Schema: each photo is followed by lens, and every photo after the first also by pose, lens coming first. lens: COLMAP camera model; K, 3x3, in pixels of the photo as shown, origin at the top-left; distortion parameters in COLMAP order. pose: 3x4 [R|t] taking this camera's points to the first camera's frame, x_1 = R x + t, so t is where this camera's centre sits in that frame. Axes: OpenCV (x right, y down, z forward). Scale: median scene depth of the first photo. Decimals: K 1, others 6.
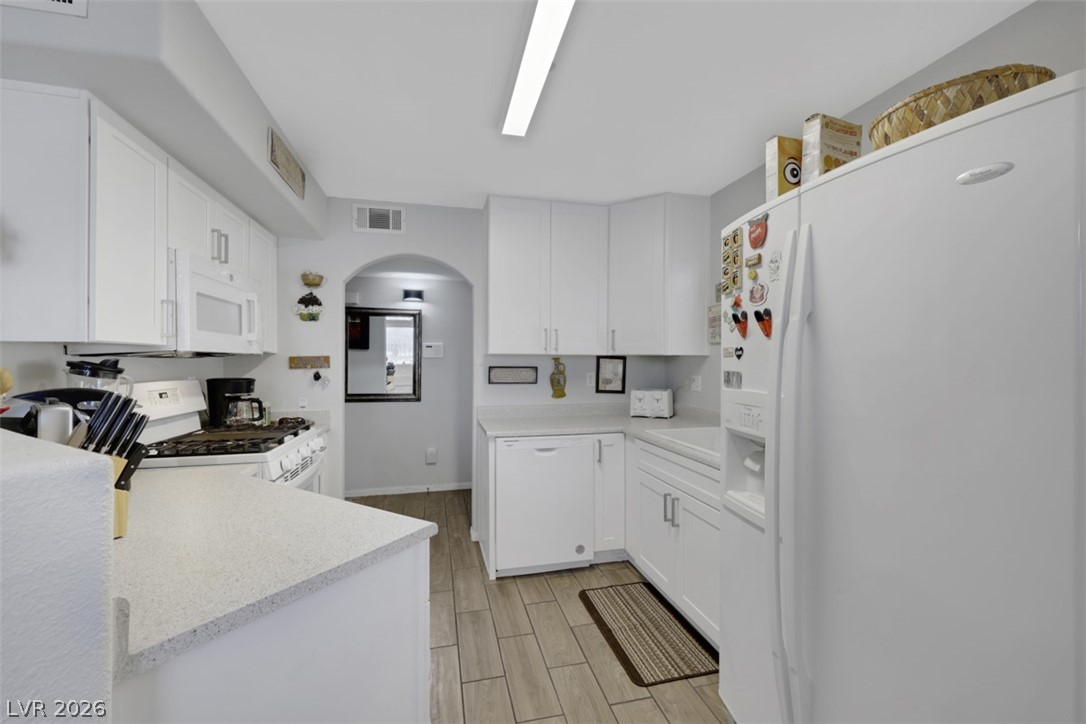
lens RADIAL K [[448.8, 0, 536.2], [0, 448.8, 362.8], [0, 0, 1]] dist [-0.001731, 0.000240]
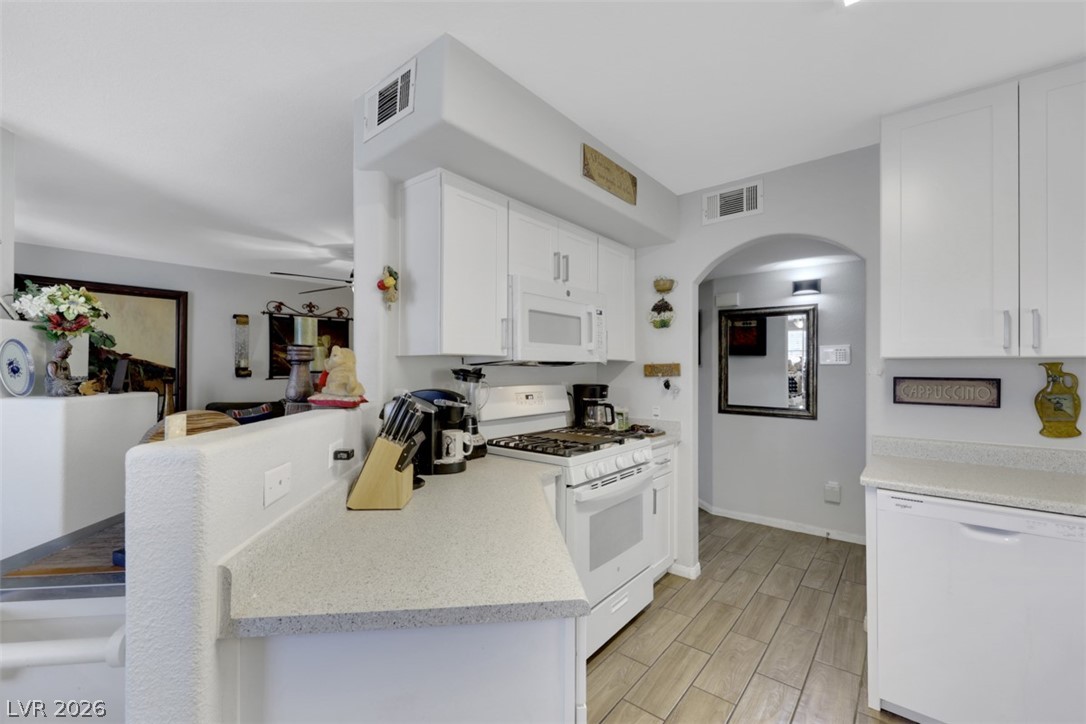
lens RADIAL K [[448.8, 0, 538.7], [0, 448.8, 365.0], [0, 0, 1]] dist [-0.001731, 0.000240]
pose [[0.603876, -0.006584, -0.797051, 0.127175], [-0.003151, 0.999938, -0.010647, -0.001187], [0.797072, 0.008941, 0.603818, 0.223528]]
